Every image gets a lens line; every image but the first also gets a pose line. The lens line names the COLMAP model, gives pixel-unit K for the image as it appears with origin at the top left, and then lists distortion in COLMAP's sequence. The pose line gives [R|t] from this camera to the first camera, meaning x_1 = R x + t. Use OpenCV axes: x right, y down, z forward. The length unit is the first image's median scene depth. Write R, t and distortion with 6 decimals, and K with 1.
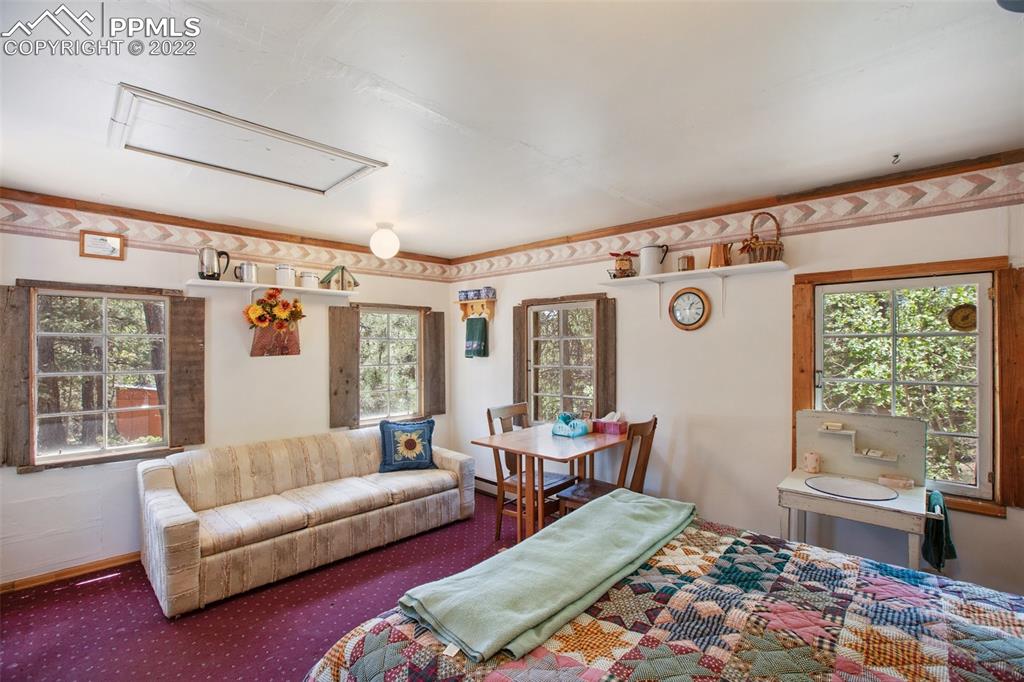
lens RADIAL K [[470.6, 0, 512.0], [0, 470.6, 341.0], [0, 0, 1]] dist [-0.035841, 0.000203]
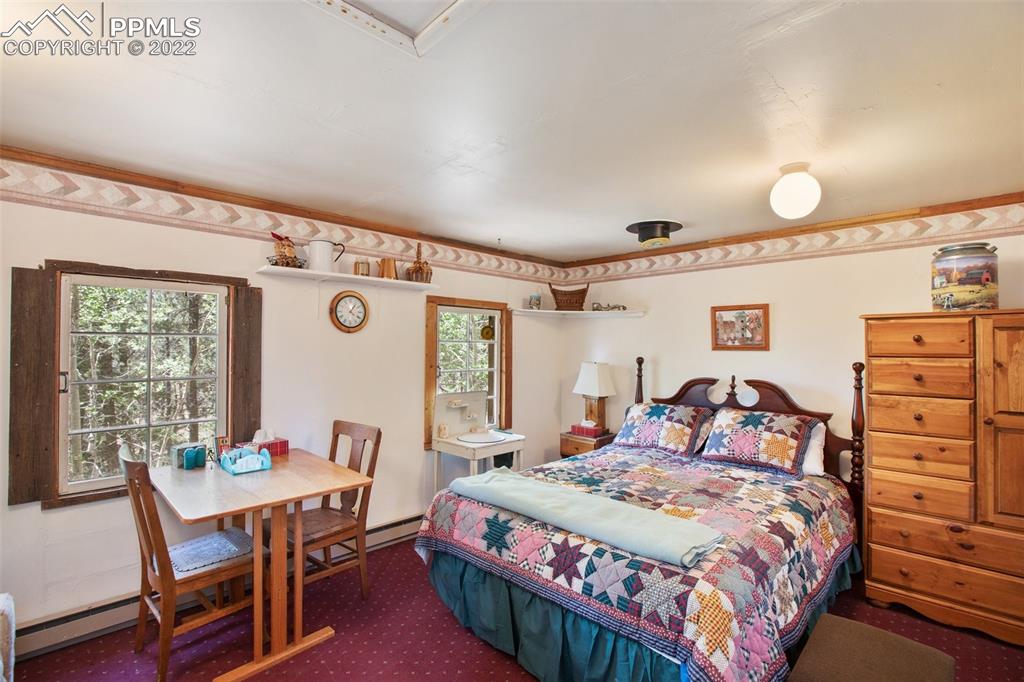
lens RADIAL K [[470.6, 0, 512.0], [0, 470.6, 341.0], [0, 0, 1]] dist [-0.035841, 0.000203]
pose [[0.008766, 0.011635, 0.999894, -0.718306], [-0.015973, 0.999806, -0.011494, 0.001043], [-0.999834, -0.015870, 0.008950, 0.713209]]
